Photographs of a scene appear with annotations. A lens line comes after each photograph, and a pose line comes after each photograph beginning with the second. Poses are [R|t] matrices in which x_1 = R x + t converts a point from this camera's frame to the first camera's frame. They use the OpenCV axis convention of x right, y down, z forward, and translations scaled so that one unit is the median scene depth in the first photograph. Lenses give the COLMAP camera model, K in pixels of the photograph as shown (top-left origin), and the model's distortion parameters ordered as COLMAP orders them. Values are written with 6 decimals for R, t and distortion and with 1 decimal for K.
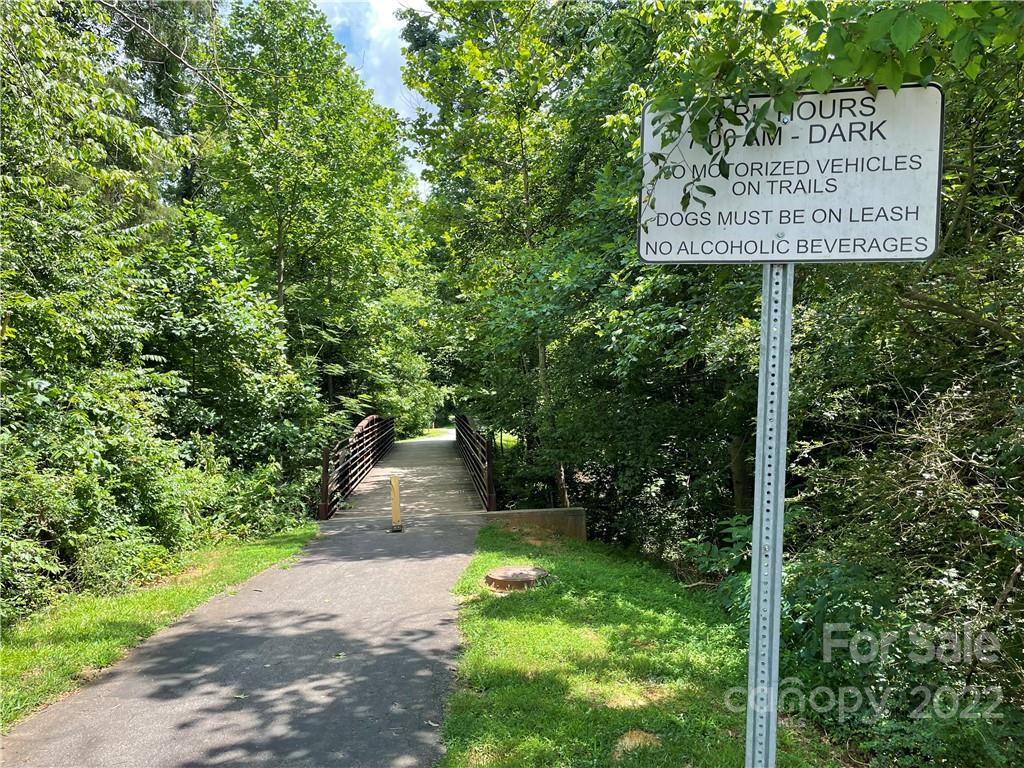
lens RADIAL K [[774.0, 0, 512.3], [0, 774.0, 383.0], [0, 0, 1]] dist [0.002286, 0.000463]
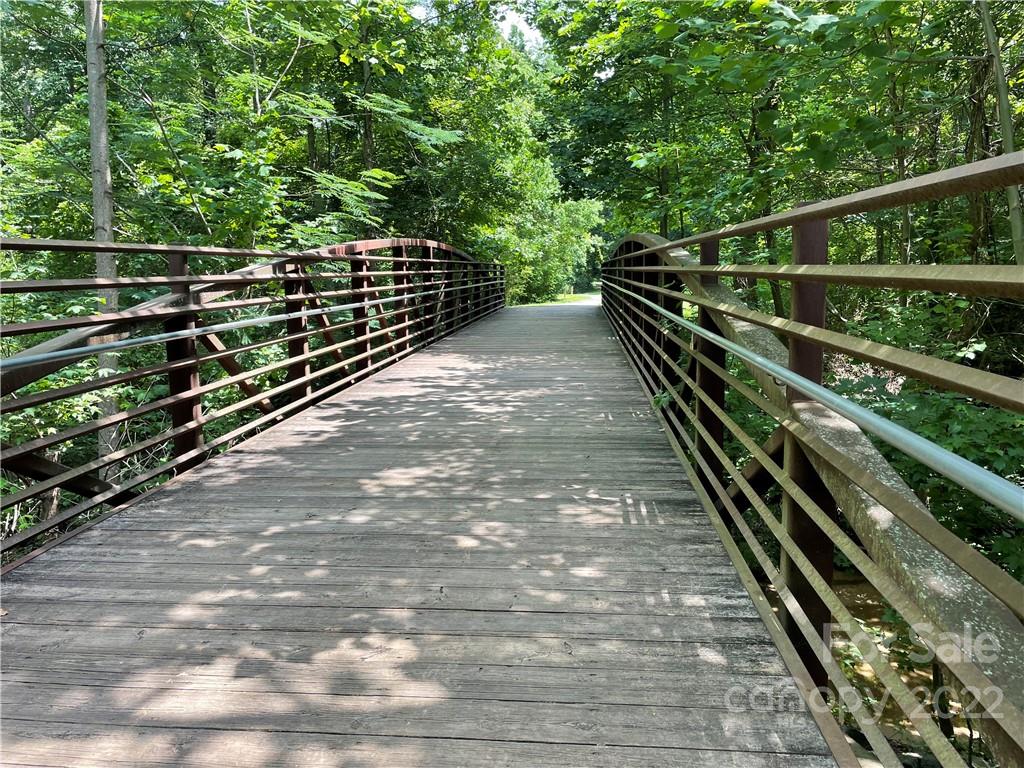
lens RADIAL K [[774.0, 0, 511.3], [0, 774.0, 383.2], [0, 0, 1]] dist [0.002286, 0.000463]
pose [[0.982616, 0.038065, -0.181707, -0.024566], [-0.008184, 0.986685, 0.162438, 0.028763], [0.185471, -0.158127, 0.969843, 0.308925]]
